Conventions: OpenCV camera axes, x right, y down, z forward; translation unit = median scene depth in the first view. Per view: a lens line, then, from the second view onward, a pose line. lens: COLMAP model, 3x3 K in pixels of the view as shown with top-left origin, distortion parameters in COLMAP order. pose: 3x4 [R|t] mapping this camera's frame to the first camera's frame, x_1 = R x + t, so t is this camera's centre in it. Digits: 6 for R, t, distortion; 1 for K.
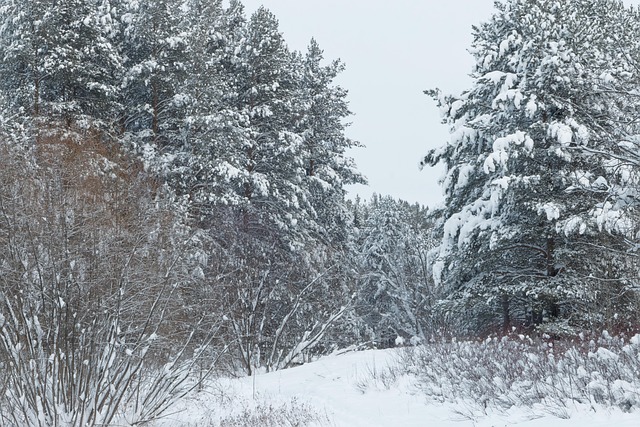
lens RADIAL K [[1900.2, 0, 320.7], [0, 1900.2, 212.4], [0, 0, 1]] dist [0.145308, 0.000000]
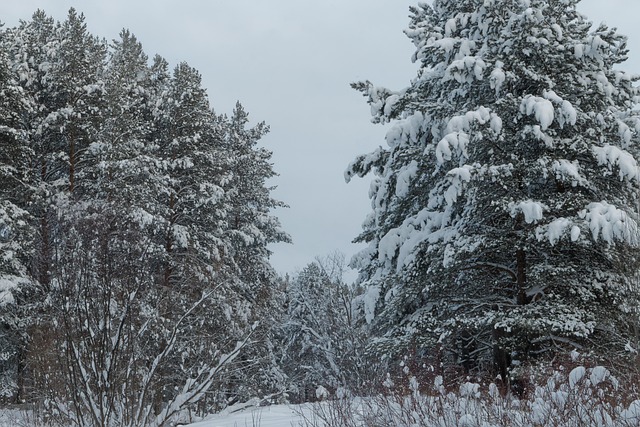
lens RADIAL K [[1463.9, 0, 322.7], [0, 1463.9, 216.0], [0, 0, 1]] dist [0.080881, 0.000000]
pose [[0.999138, 0.000554, 0.041498, 0.011058], [0.001778, 0.998421, -0.056143, 0.018972], [-0.041464, 0.056168, 0.997560, 0.261210]]
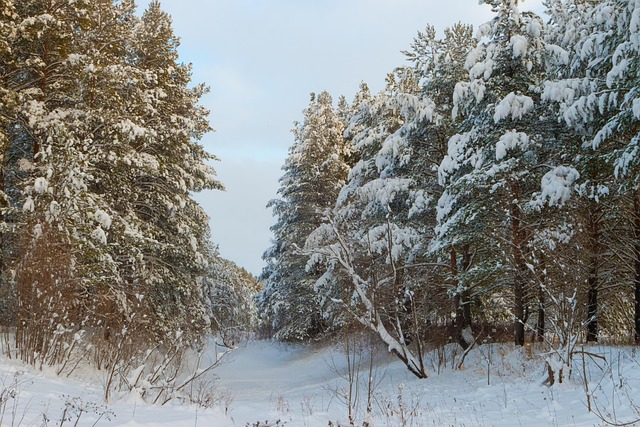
lens RADIAL K [[864.8, 0, 320.0], [0, 864.8, 211.9], [0, 0, 1]] dist [0.037599, 0.000000]
pose [[0.964117, 0.079174, 0.253395, -0.063460], [-0.063521, 0.995566, -0.069382, 0.038406], [-0.257765, 0.050796, 0.964871, 0.593995]]
